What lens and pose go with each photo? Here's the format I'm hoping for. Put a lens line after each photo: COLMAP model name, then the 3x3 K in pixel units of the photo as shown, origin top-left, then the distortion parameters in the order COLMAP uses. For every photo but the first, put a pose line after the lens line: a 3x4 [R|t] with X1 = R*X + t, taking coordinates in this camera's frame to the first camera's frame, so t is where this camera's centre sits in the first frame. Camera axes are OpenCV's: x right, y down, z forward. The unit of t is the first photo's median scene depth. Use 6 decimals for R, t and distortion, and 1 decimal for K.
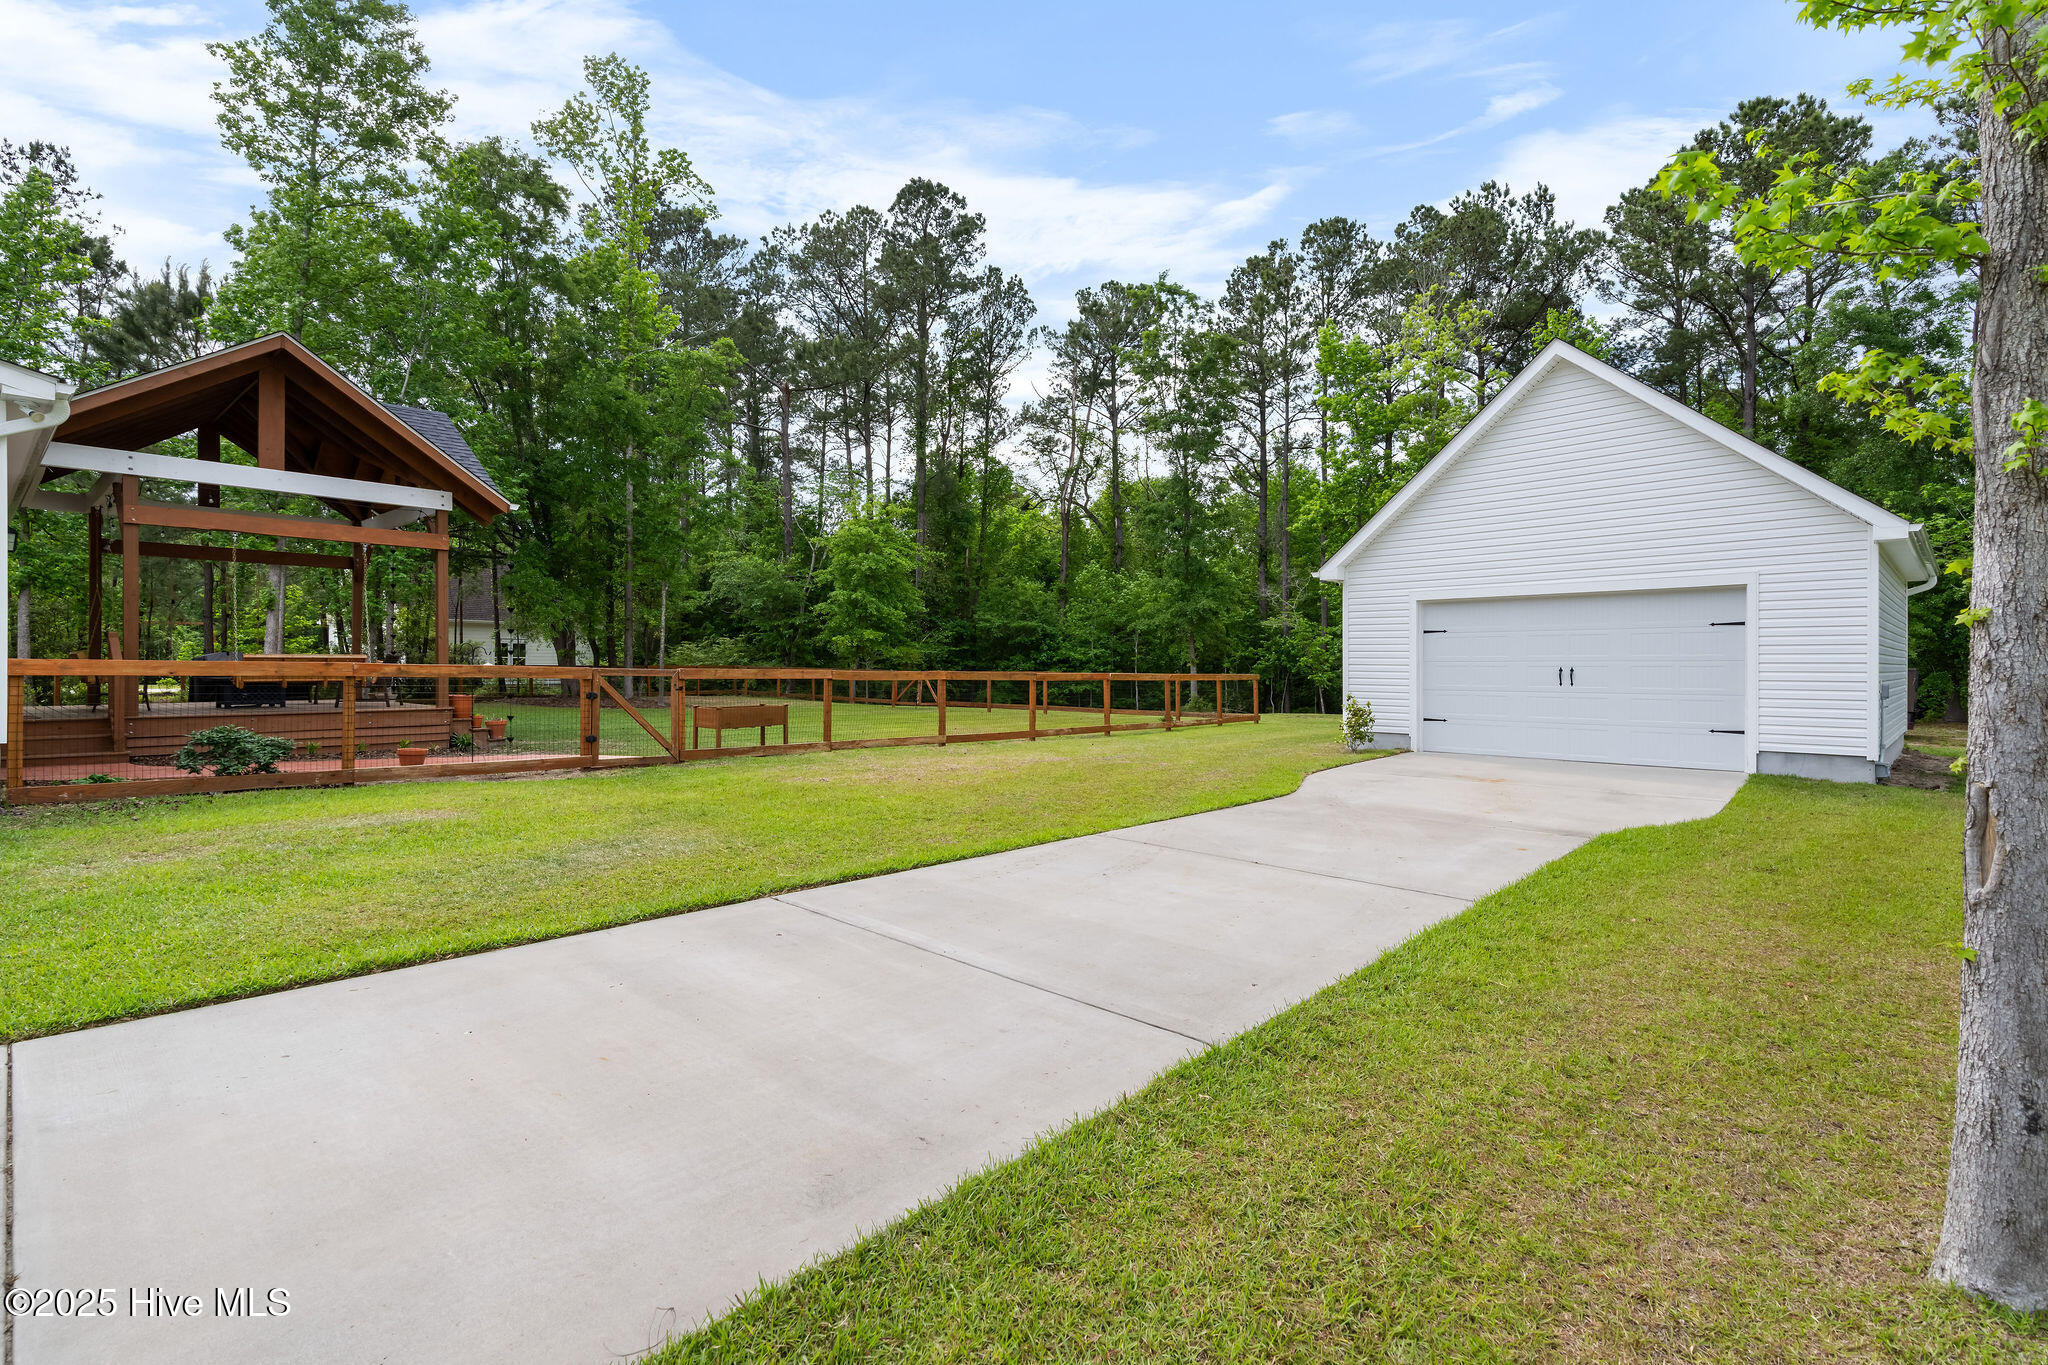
lens RADIAL K [[925.9, 0, 1046.0], [0, 925.9, 662.9], [0, 0, 1]] dist [-0.003400, 0.000926]
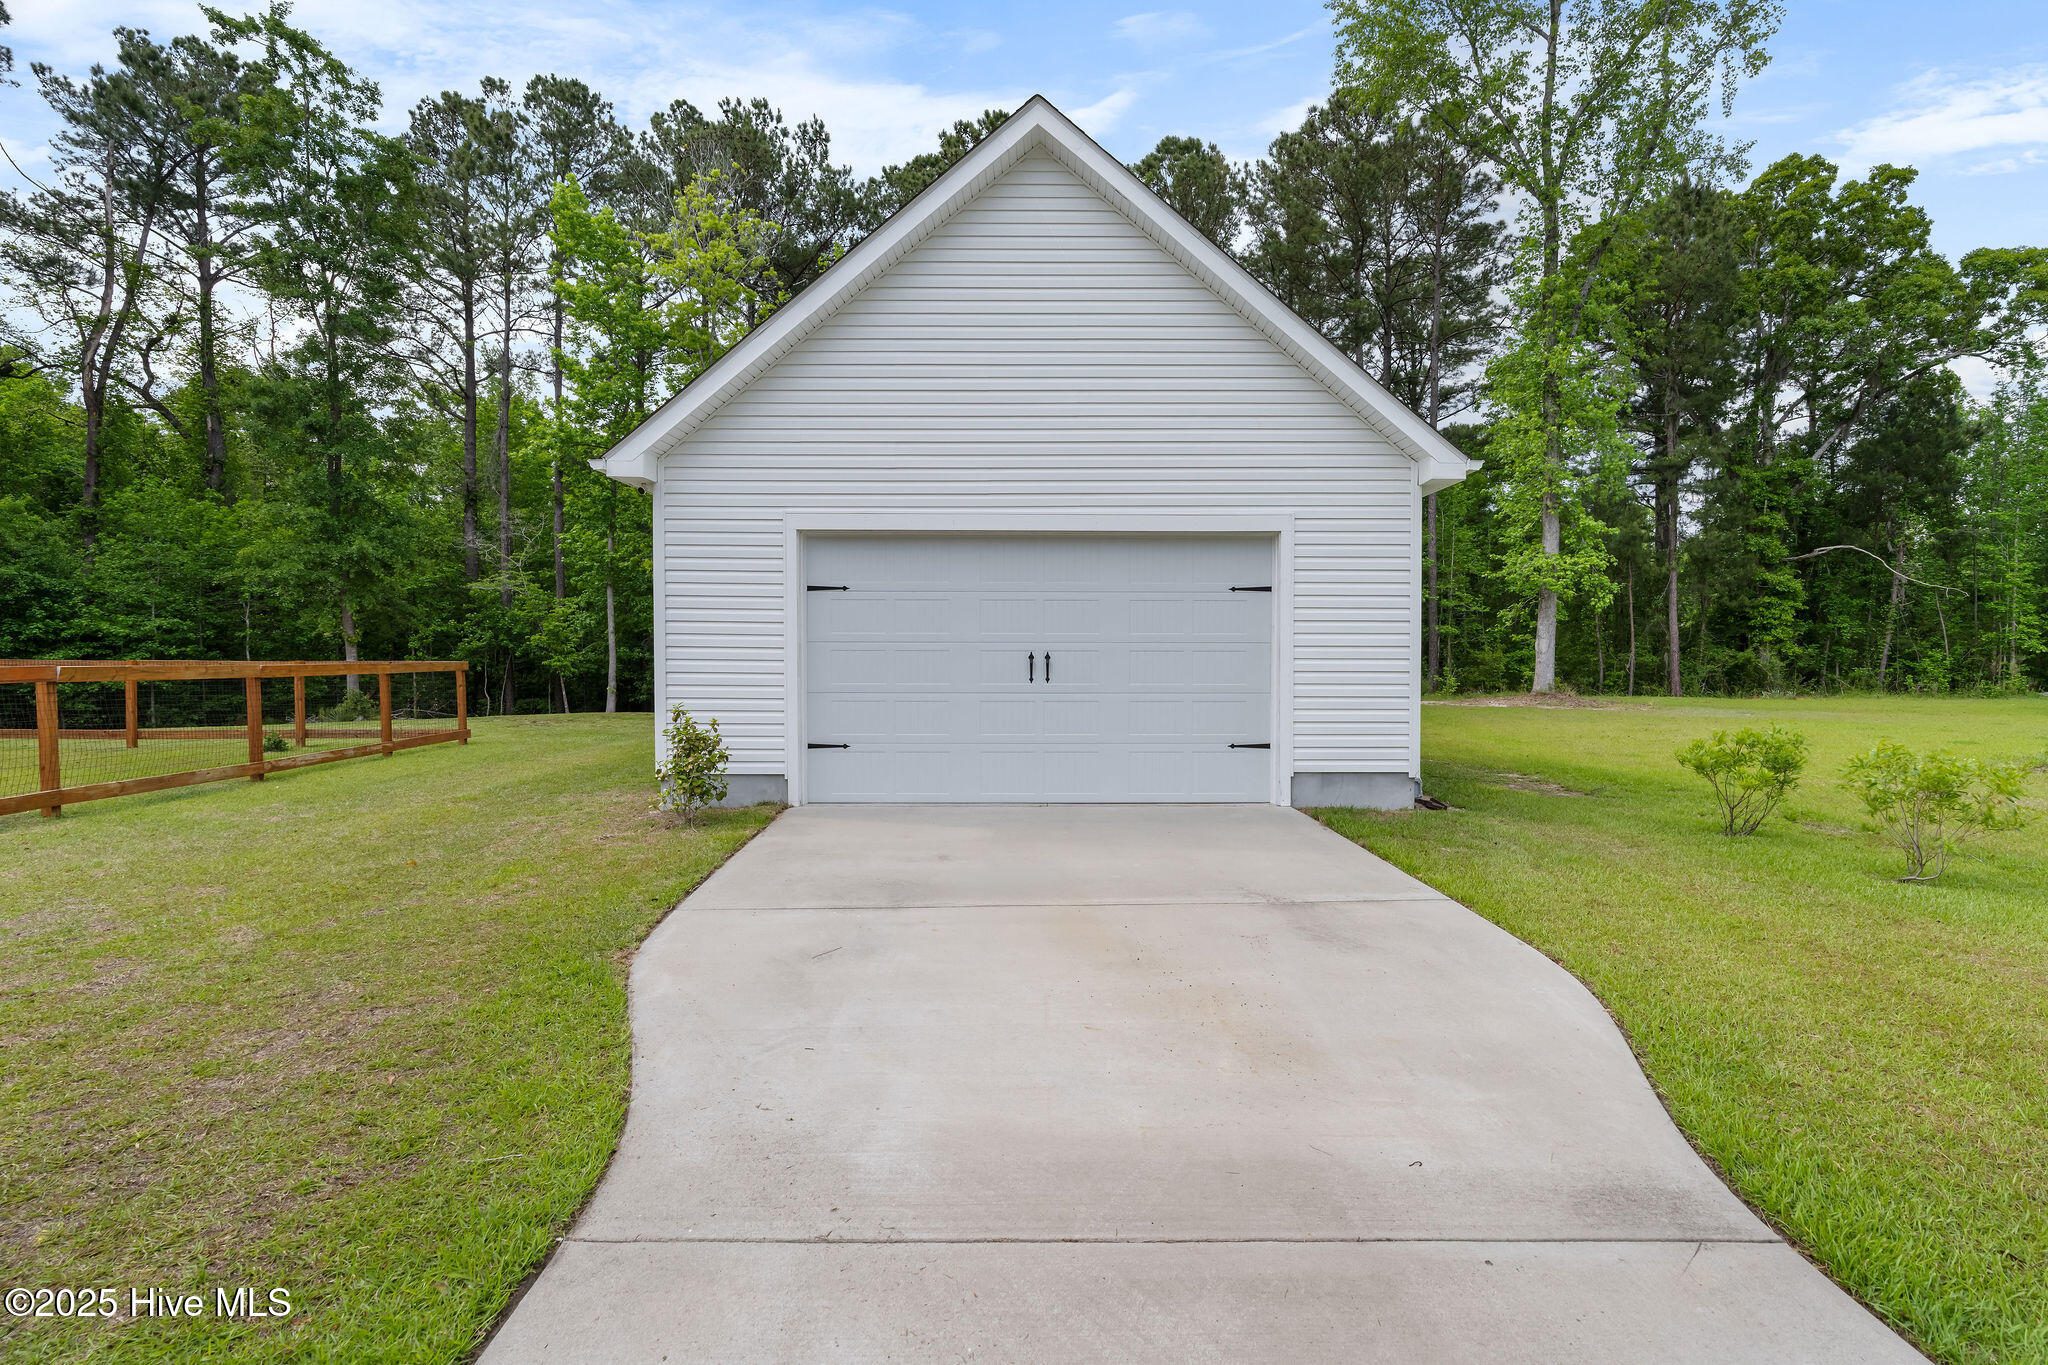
lens RADIAL K [[925.9, 0, 1046.0], [0, 925.9, 662.9], [0, 0, 1]] dist [-0.003400, 0.000926]
pose [[0.706542, -0.012627, 0.707558, 0.032908], [-0.003474, 0.999767, 0.021311, -0.000363], [-0.707662, -0.017515, 0.706334, 0.143316]]
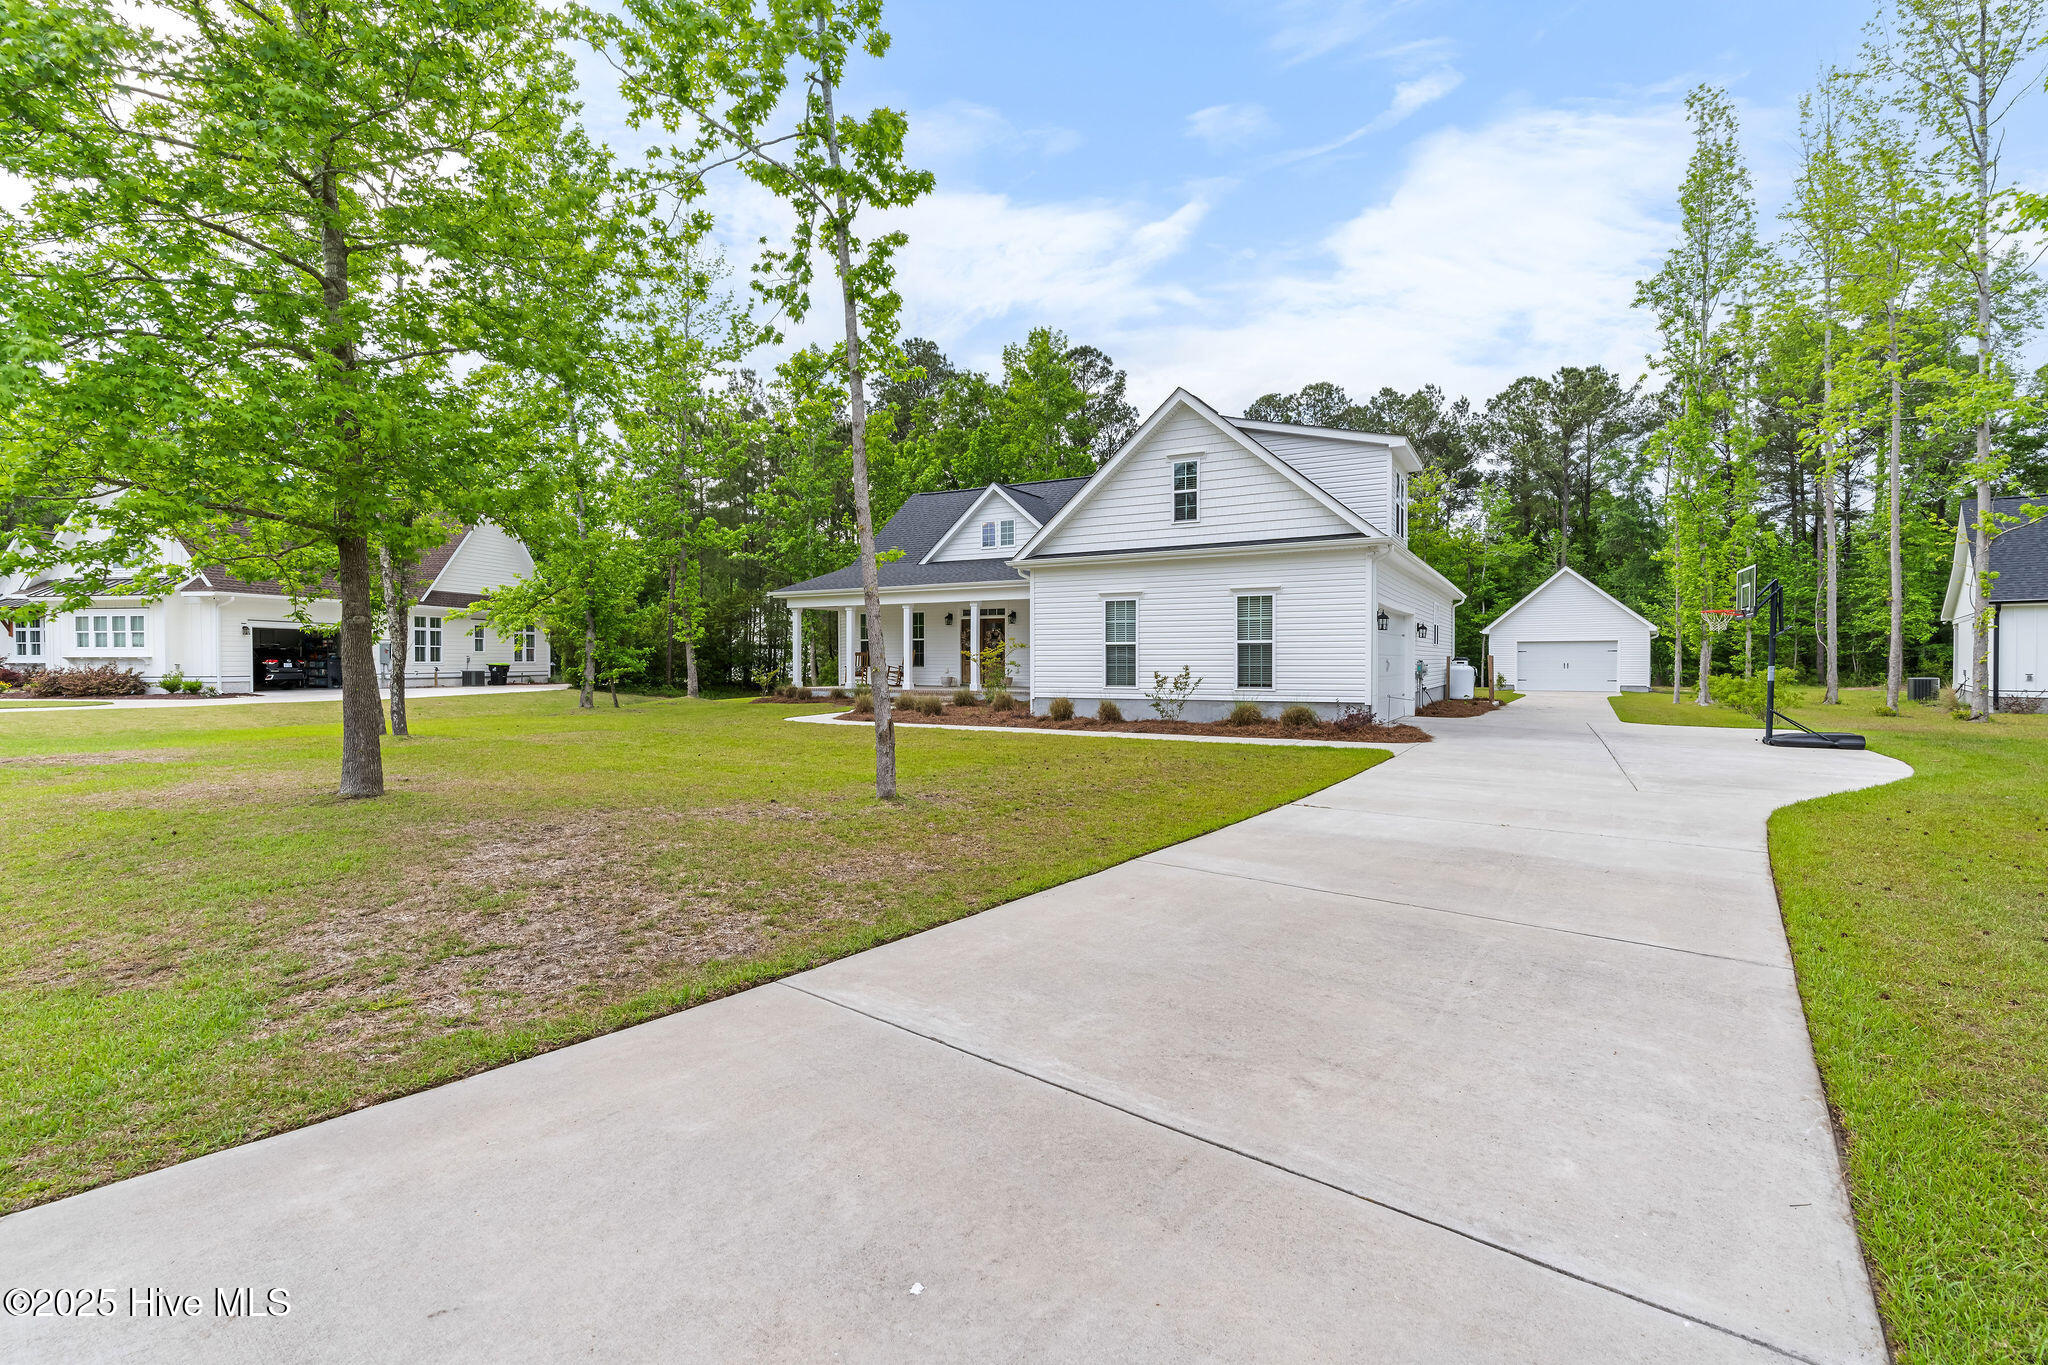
lens RADIAL K [[932.5, 0, 1028.7], [0, 932.5, 665.0], [0, 0, 1]] dist [-0.008785, 0.000471]
pose [[0.981672, -0.003425, 0.190545, -0.499730], [0.002171, 0.999975, 0.006794, -0.003656], [-0.190564, -0.006256, 0.981655, -0.485196]]
